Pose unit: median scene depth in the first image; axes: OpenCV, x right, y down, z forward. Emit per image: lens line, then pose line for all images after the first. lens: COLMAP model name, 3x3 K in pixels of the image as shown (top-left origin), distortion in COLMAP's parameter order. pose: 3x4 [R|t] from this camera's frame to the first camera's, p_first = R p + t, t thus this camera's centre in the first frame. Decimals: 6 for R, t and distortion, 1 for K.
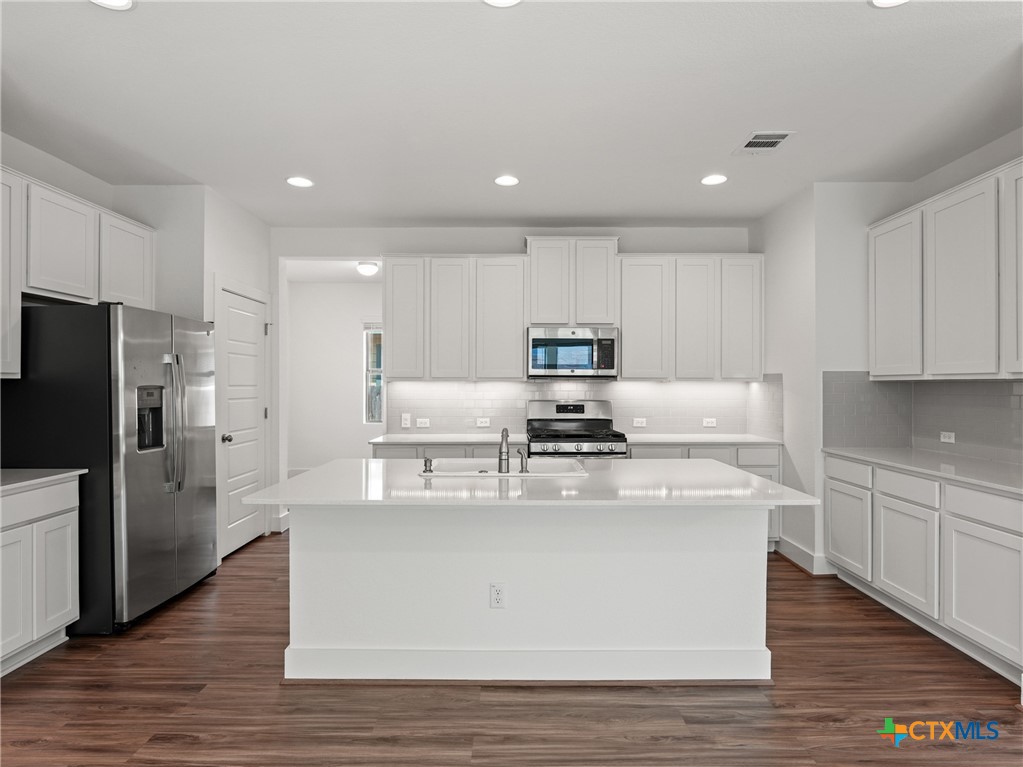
lens RADIAL K [[548.1, 0, 510.8], [0, 548.1, 385.0], [0, 0, 1]] dist [-0.006034, -0.001045]
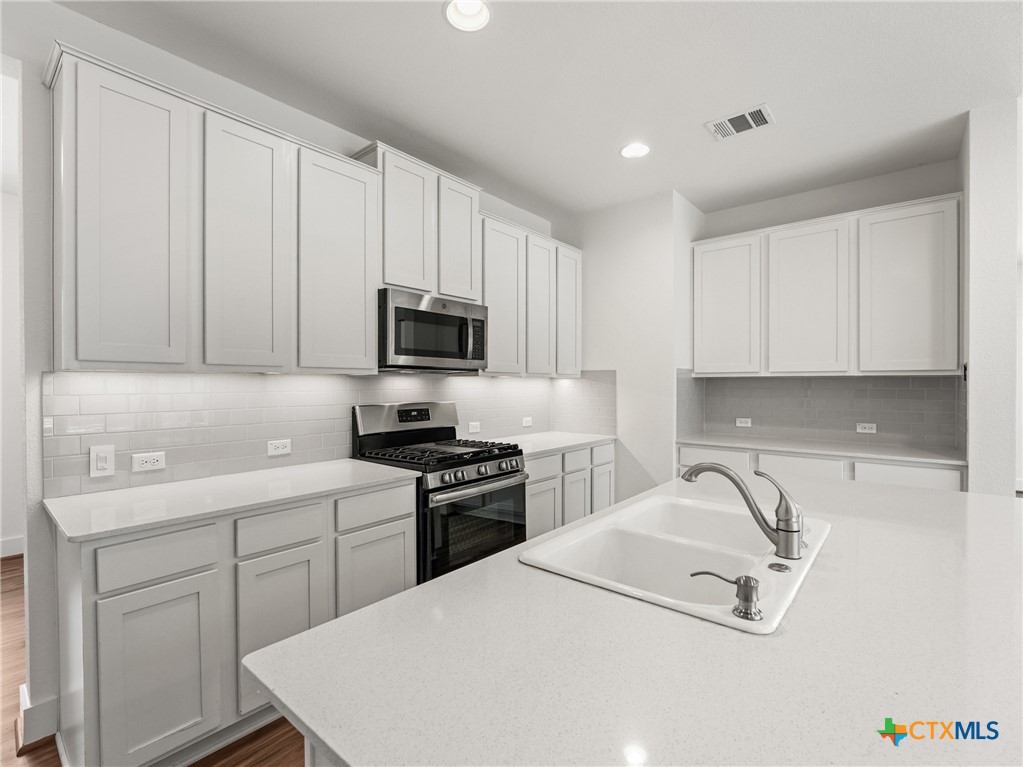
lens RADIAL K [[475.4, 0, 513.7], [0, 475.4, 393.2], [0, 0, 1]] dist [-0.022553, -0.000687]
pose [[0.634301, -0.016890, 0.772902, -0.292745], [0.002211, 0.999797, 0.020035, 0.003846], [-0.773083, -0.011000, 0.634209, 0.550442]]
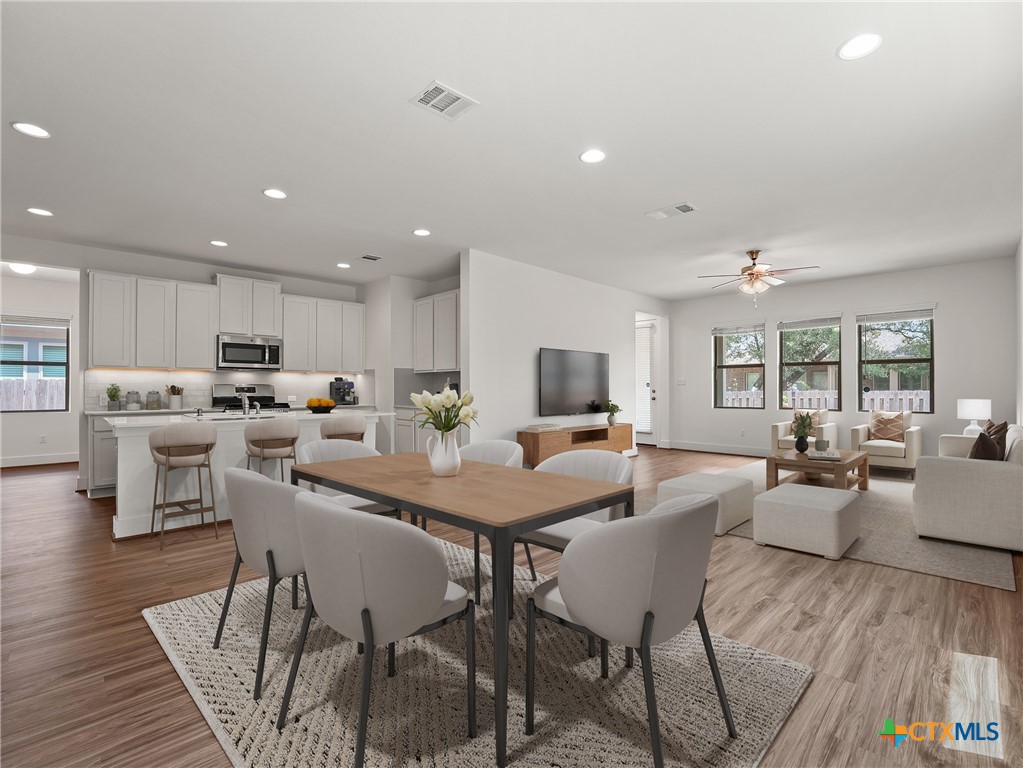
lens RADIAL K [[487.0, 0, 515.4], [0, 487.0, 390.2], [0, 0, 1]] dist [-0.017211, -0.000854]
pose [[0.710530, -0.006127, 0.703640, -0.322934], [-0.000075, 0.999961, 0.008784, 0.034426], [-0.703667, -0.006294, 0.710502, -0.509181]]
